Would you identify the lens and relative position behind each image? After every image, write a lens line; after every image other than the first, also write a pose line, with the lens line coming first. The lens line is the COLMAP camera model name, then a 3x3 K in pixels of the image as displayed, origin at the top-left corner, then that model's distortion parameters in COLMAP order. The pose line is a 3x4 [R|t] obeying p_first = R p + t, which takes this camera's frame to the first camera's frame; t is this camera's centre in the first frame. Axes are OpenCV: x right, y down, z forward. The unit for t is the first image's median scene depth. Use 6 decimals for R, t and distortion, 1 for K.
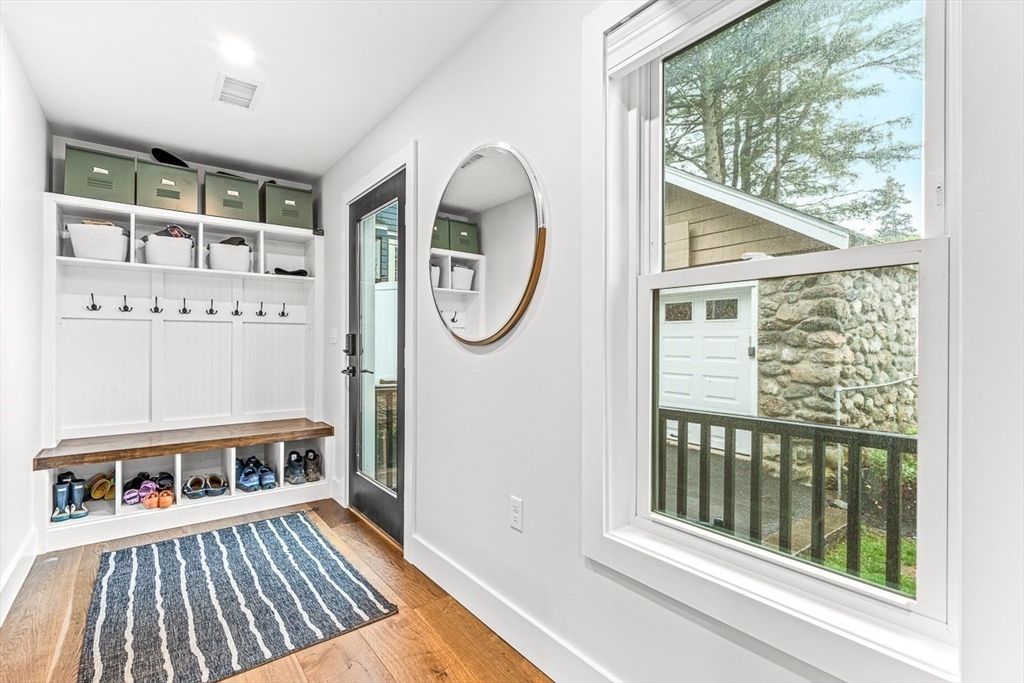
lens RADIAL K [[482.4, 0, 517.4], [0, 482.4, 343.2], [0, 0, 1]] dist [-0.005975, 0.001104]
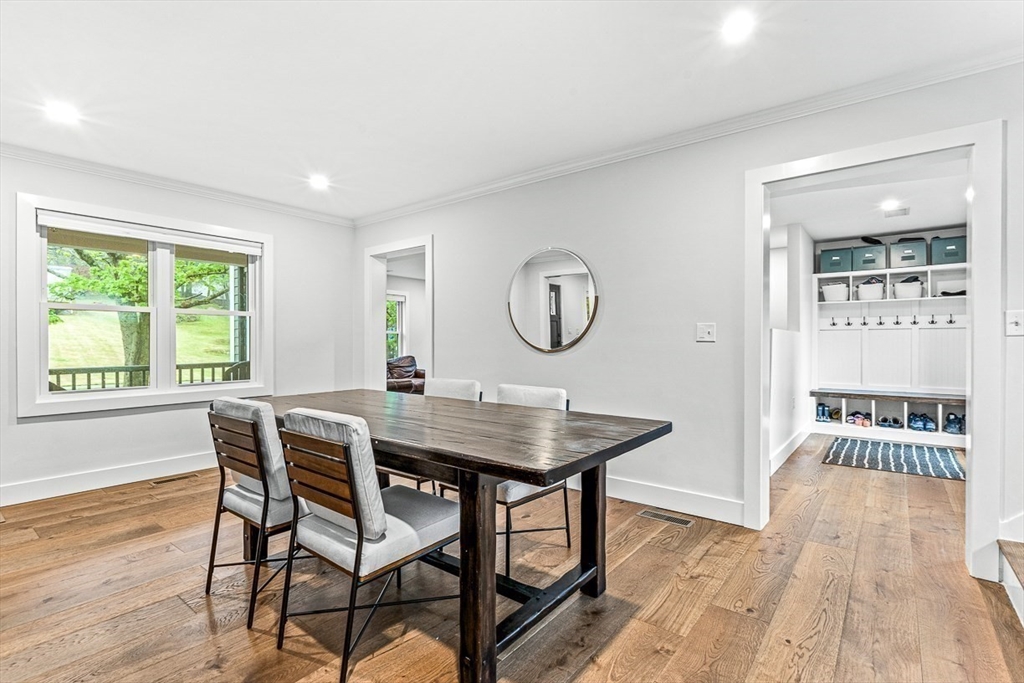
lens RADIAL K [[482.4, 0, 516.7], [0, 482.4, 341.7], [0, 0, 1]] dist [-0.005975, 0.001104]
pose [[0.243370, -0.006649, -0.969911, 0.728505], [0.000627, 0.999977, -0.006698, 0.010061], [0.969933, 0.001022, 0.243368, -0.756243]]
